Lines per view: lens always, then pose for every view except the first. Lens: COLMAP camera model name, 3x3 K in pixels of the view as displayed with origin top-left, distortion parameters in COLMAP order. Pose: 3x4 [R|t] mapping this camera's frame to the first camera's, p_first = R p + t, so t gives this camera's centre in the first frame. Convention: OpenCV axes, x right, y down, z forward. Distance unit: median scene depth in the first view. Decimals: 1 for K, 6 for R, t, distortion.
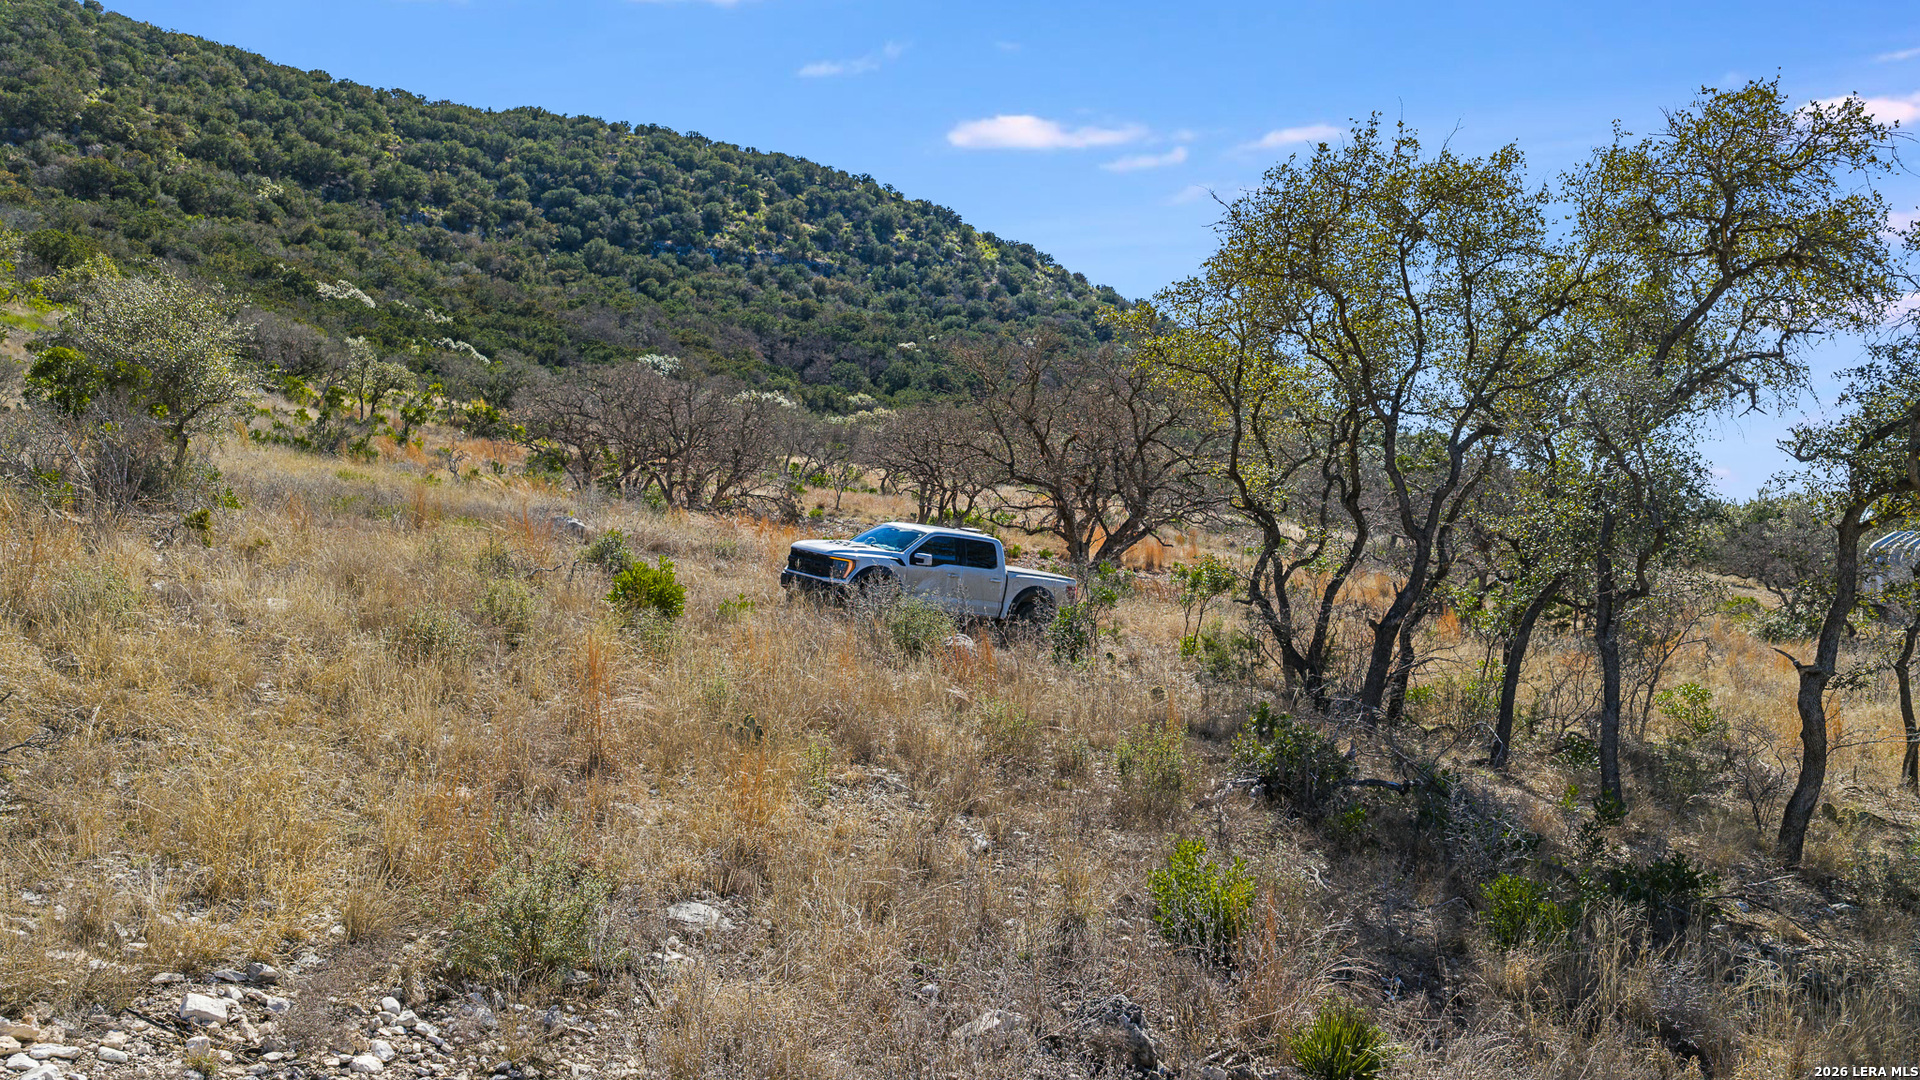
lens RADIAL K [[1597.0, 0, 957.2], [0, 1597.0, 543.4], [0, 0, 1]] dist [0.028216, -0.054007]
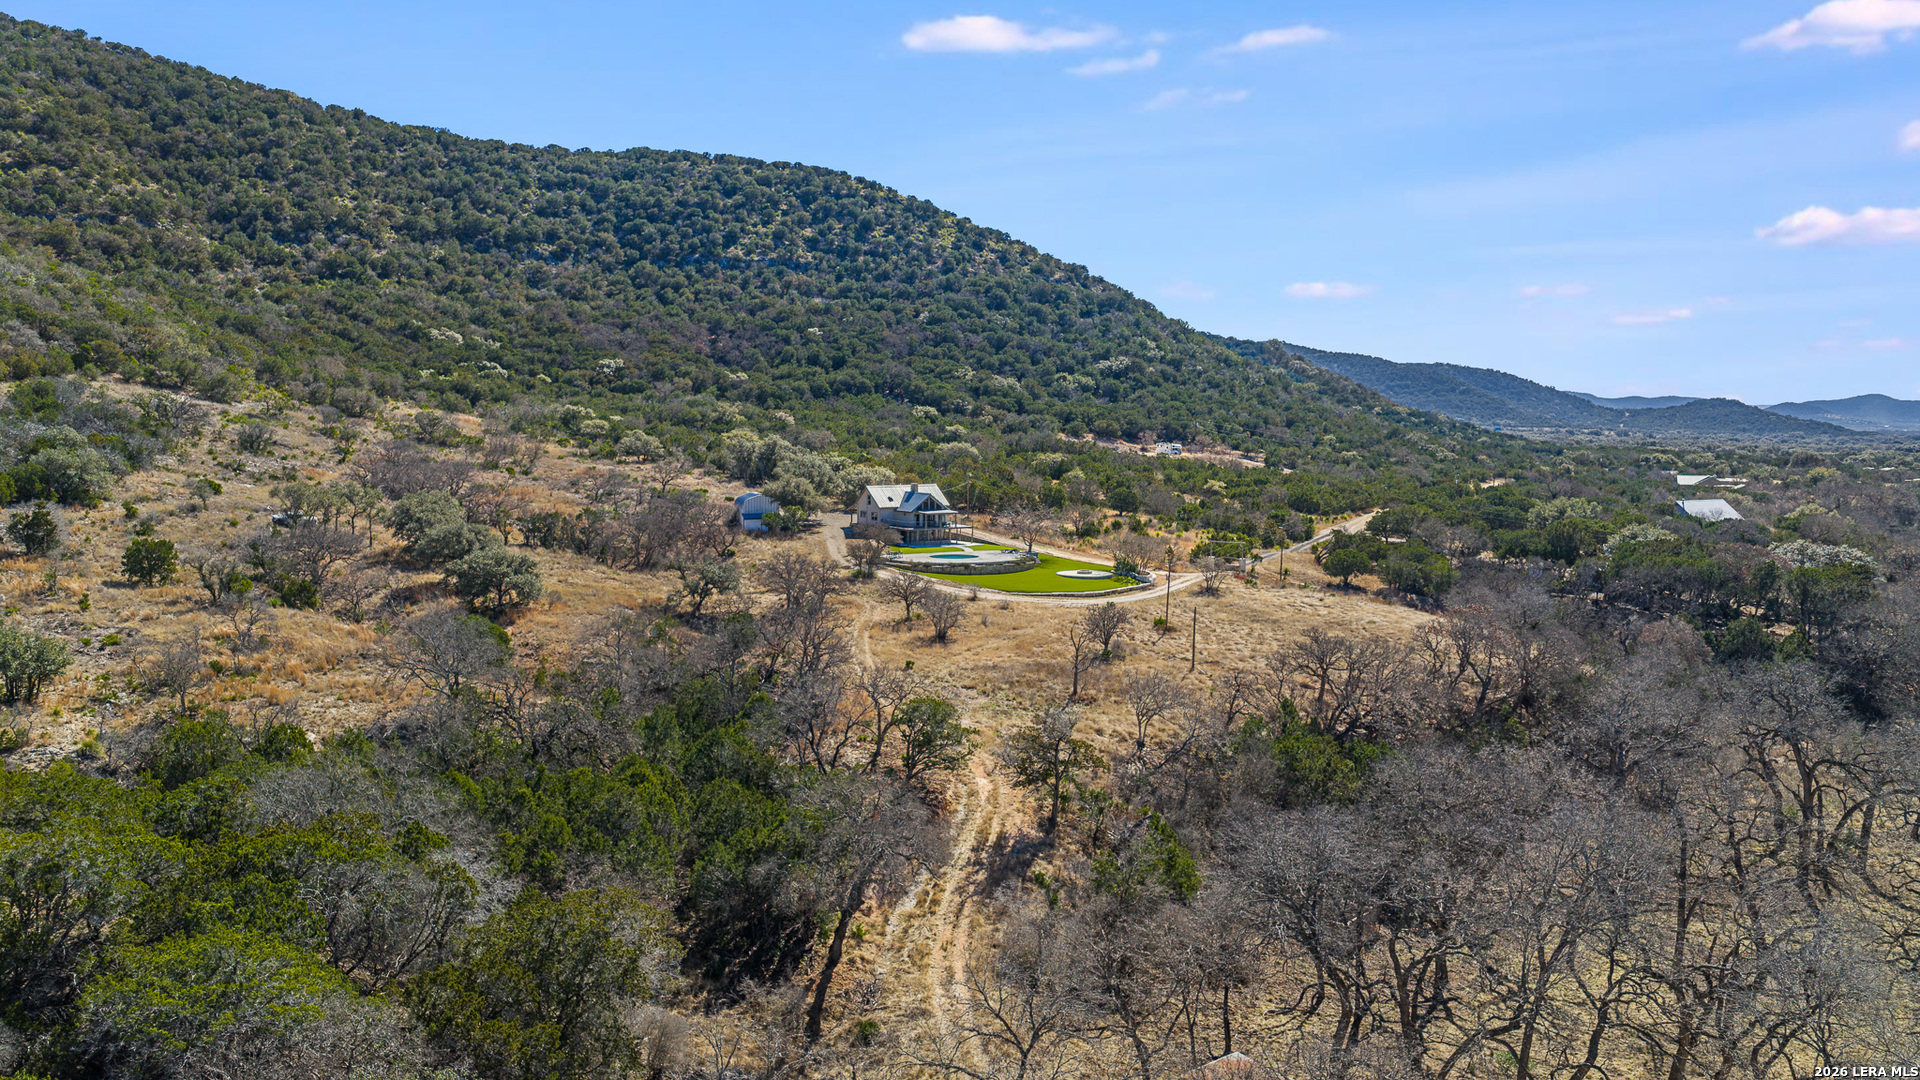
lens RADIAL K [[1597.0, 0, 961.7], [0, 1597.0, 536.5], [0, 0, 1]] dist [0.028216, -0.054007]
pose [[0.978728, 0.014749, -0.204631, 0.397253], [0.002577, 0.996450, 0.084143, -0.045928], [0.205146, -0.082880, 0.975216, -0.493909]]
